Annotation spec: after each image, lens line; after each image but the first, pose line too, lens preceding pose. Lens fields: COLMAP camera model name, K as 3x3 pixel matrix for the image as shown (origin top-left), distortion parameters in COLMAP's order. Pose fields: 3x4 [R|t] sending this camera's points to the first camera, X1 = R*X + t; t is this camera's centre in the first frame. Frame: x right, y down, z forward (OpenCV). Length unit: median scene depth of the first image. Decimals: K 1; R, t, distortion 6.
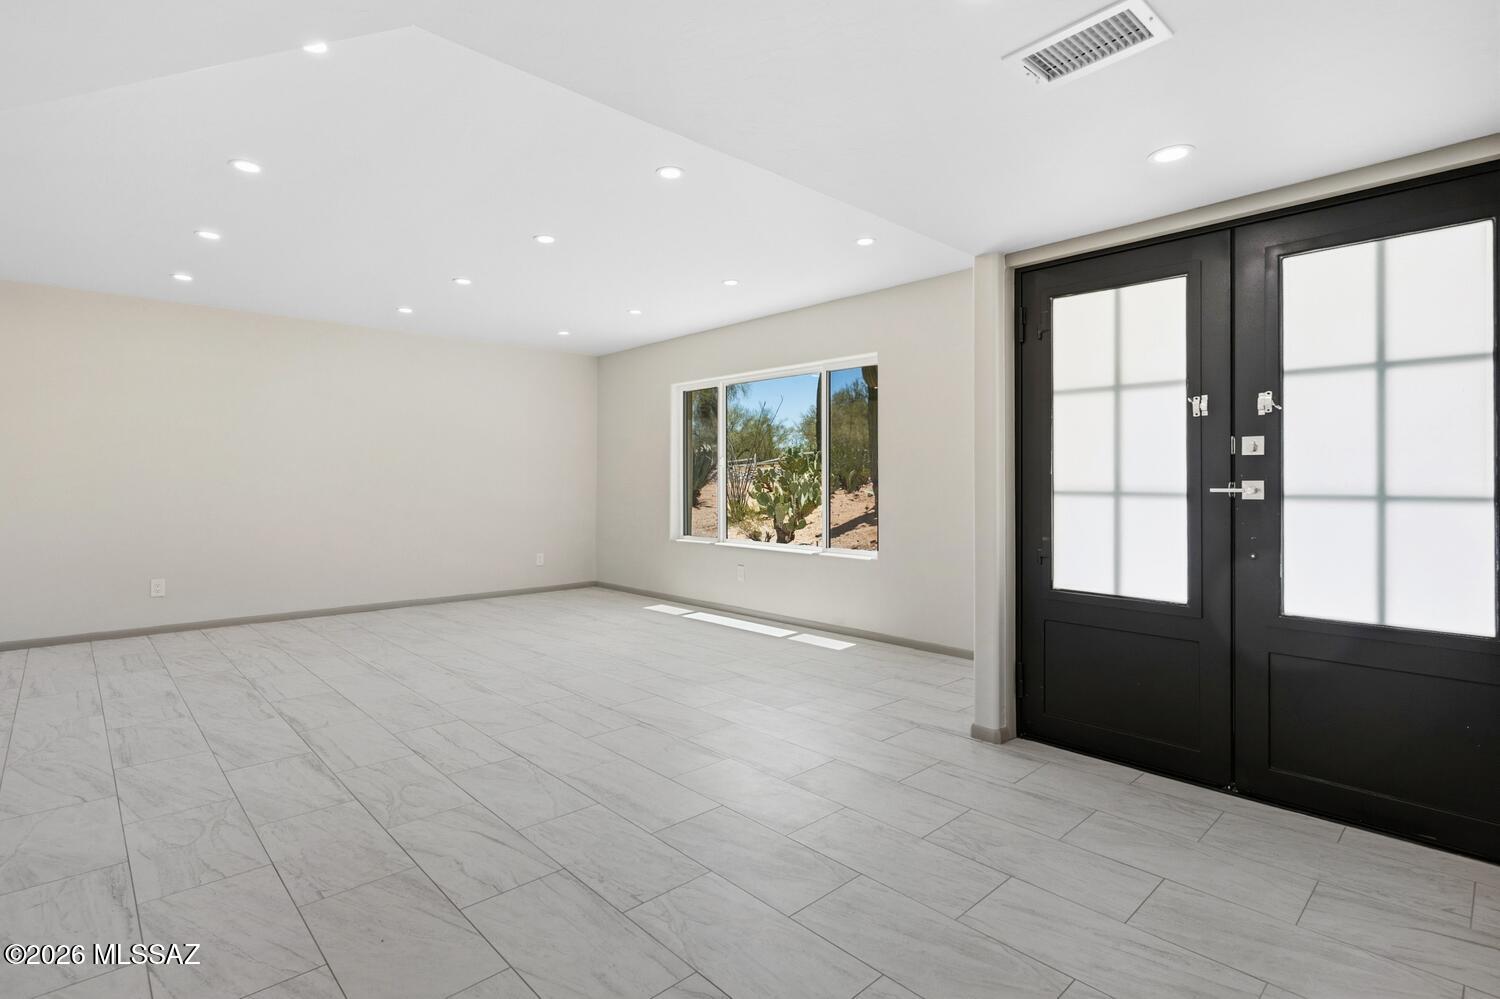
lens RADIAL K [[727.6, 0, 760.1], [0, 727.6, 484.4], [0, 0, 1]] dist [-0.001453, -0.000530]
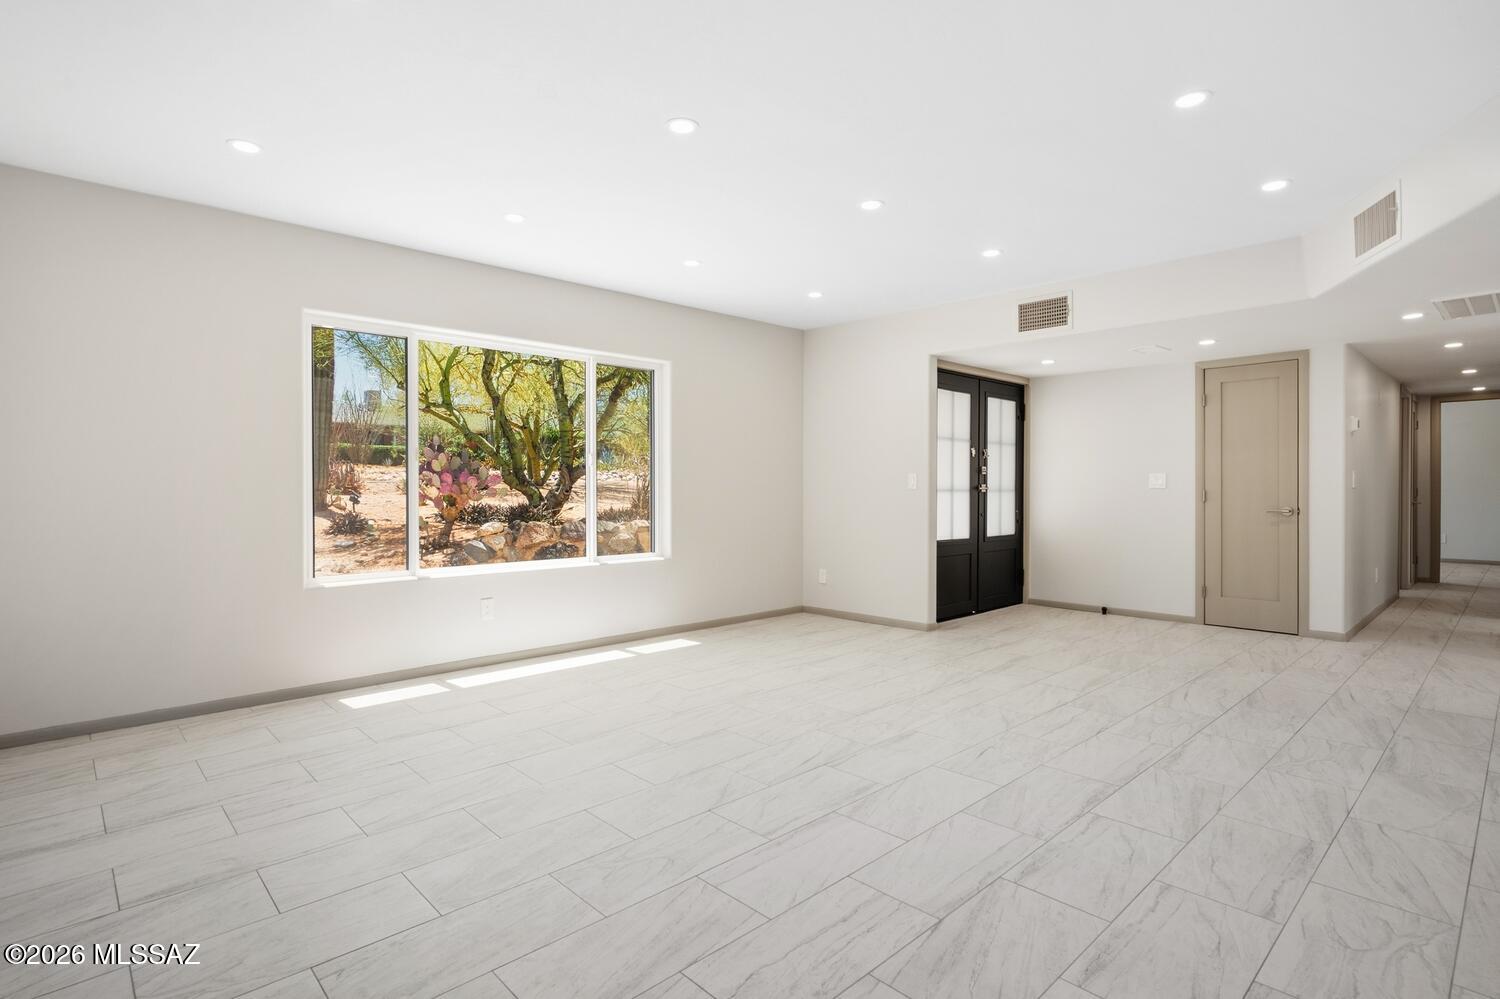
lens RADIAL K [[737.2, 0, 750.0], [0, 737.2, 499.5], [0, 0, 1]] dist [-0.003437, 0.000400]
pose [[0.010330, -0.019460, 0.999757, -1.702884], [0.004106, 0.999803, 0.019418, -0.004465], [-0.999938, 0.003904, 0.010408, 1.633073]]
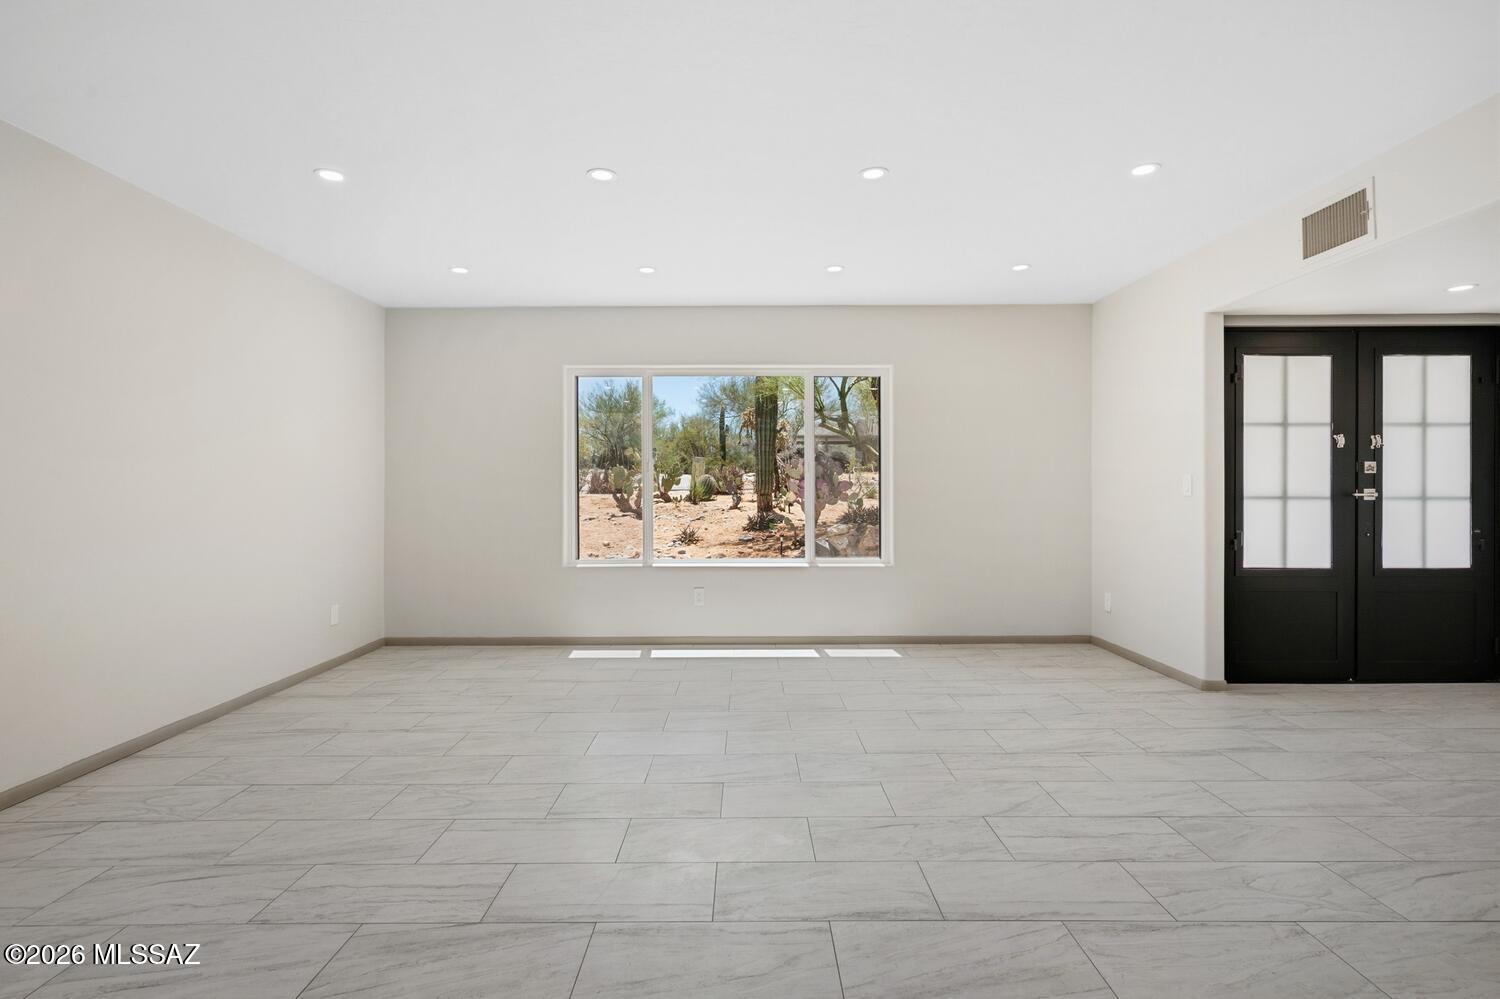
lens RADIAL K [[716.4, 0, 750.0], [0, 716.4, 499.5], [0, 0, 1]] dist [-0.000583, 0.001125]
pose [[0.689831, -0.011598, 0.723877, -1.339628], [0.005913, 0.999929, 0.010386, -0.005195], [-0.723946, -0.002885, 0.689851, 0.826923]]
